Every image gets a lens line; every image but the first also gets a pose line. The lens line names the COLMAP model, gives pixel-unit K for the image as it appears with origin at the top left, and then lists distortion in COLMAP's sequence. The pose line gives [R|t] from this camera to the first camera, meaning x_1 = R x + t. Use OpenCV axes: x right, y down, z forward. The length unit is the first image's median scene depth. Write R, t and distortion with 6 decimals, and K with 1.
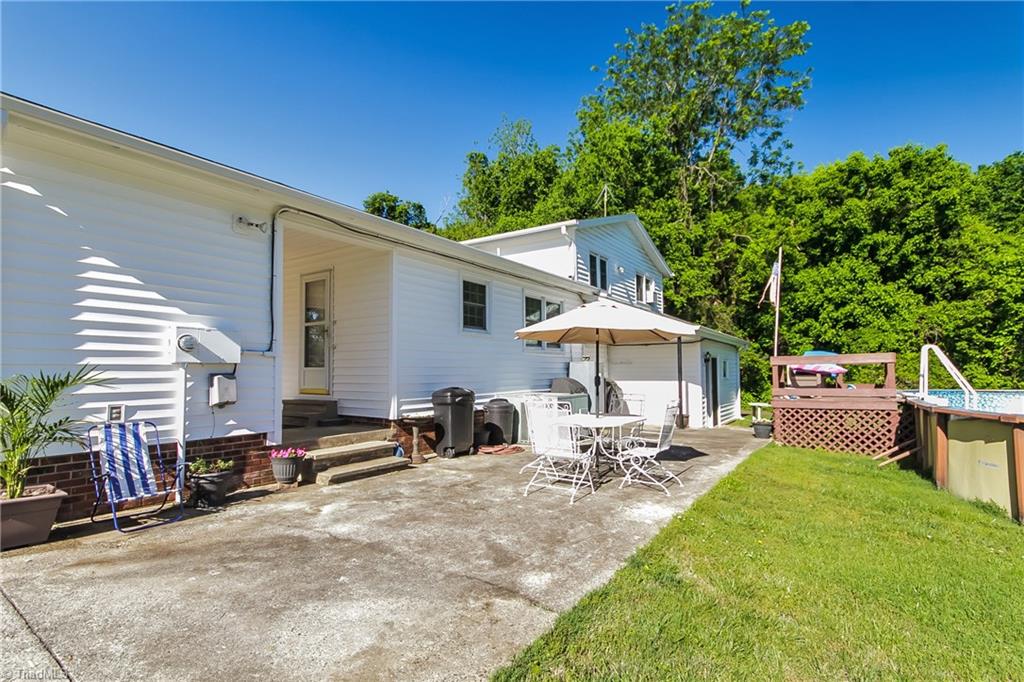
lens RADIAL K [[477.0, 0, 516.0], [0, 477.0, 355.3], [0, 0, 1]] dist [0.010773, 0.000395]
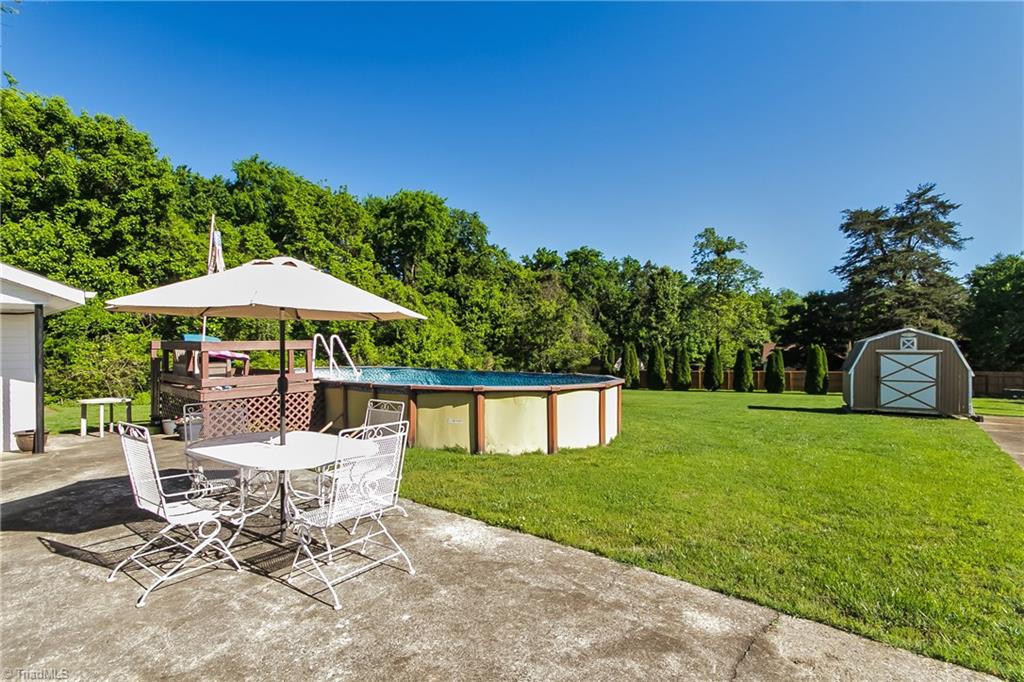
lens RADIAL K [[477.0, 0, 512.6], [0, 477.0, 345.5], [0, 0, 1]] dist [0.010773, 0.000395]
pose [[0.097452, 0.003665, 0.995233, -0.076081], [-0.026762, 0.999641, -0.001061, -0.001146], [-0.994880, -0.026531, 0.097516, 0.115174]]
